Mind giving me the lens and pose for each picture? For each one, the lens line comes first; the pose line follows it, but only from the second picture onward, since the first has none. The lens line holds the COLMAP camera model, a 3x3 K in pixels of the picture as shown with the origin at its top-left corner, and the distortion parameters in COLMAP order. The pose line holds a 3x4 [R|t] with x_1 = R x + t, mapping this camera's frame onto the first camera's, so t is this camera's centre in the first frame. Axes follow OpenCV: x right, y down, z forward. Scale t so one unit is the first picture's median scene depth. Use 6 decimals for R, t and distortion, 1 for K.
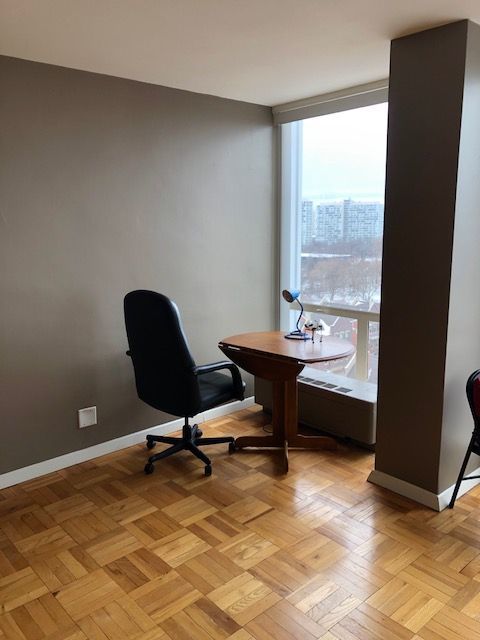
lens RADIAL K [[521.0, 0, 242.0], [0, 521.0, 317.2], [0, 0, 1]] dist [0.040714, -0.055471]
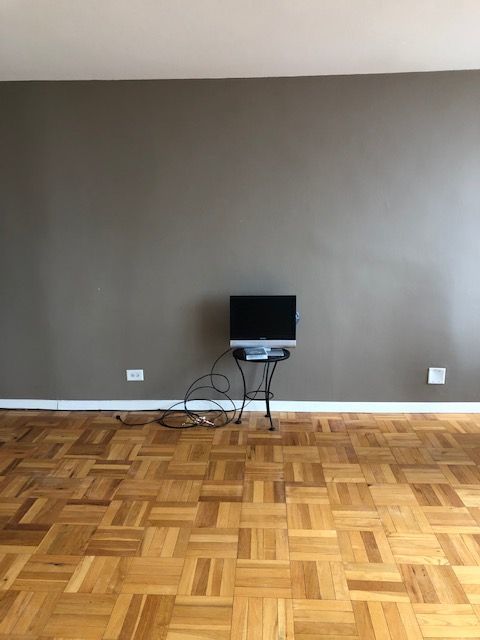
lens RADIAL K [[521.0, 0, 240.3], [0, 521.0, 319.2], [0, 0, 1]] dist [0.040714, -0.055471]
pose [[0.716066, 0.149286, -0.681882, 0.187828], [-0.120723, 0.988628, 0.089668, 0.022587], [0.687514, 0.018111, 0.725945, -0.145917]]
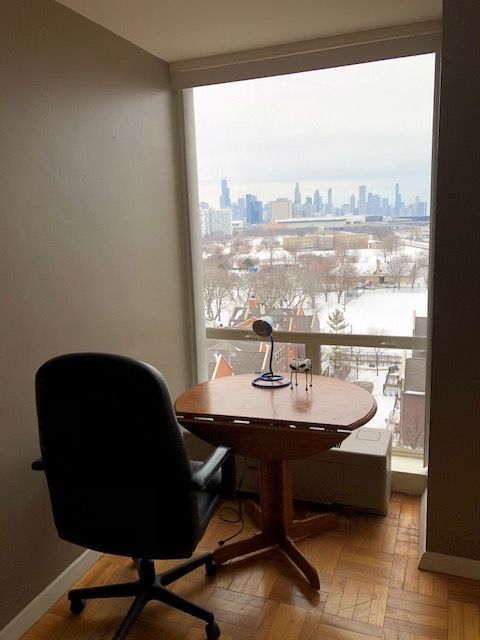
lens RADIAL K [[521.0, 0, 238.9], [0, 521.0, 317.5], [0, 0, 1]] dist [0.040714, -0.055471]
pose [[0.883242, -0.099017, 0.458343, -0.317391], [0.102162, 0.994605, 0.017998, -0.088237], [-0.457652, 0.030928, 0.888593, 0.483429]]
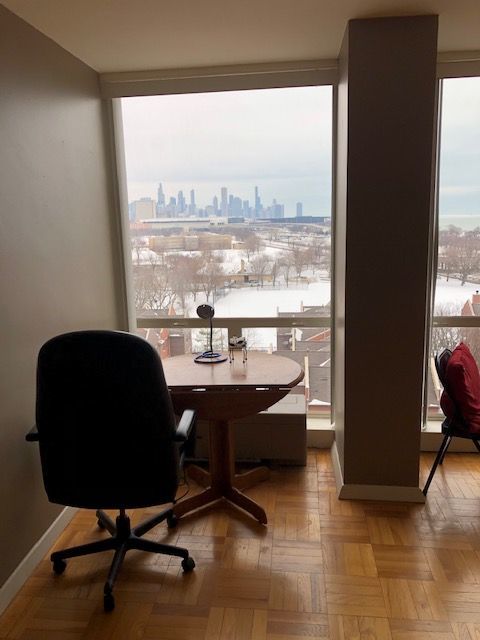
lens RADIAL K [[521.0, 0, 236.3], [0, 521.0, 314.4], [0, 0, 1]] dist [0.040714, -0.055471]
pose [[0.740267, -0.124148, 0.660751, -0.506148], [0.130203, 0.990669, 0.040265, -0.078742], [-0.659584, 0.056225, 0.749525, 0.443018]]
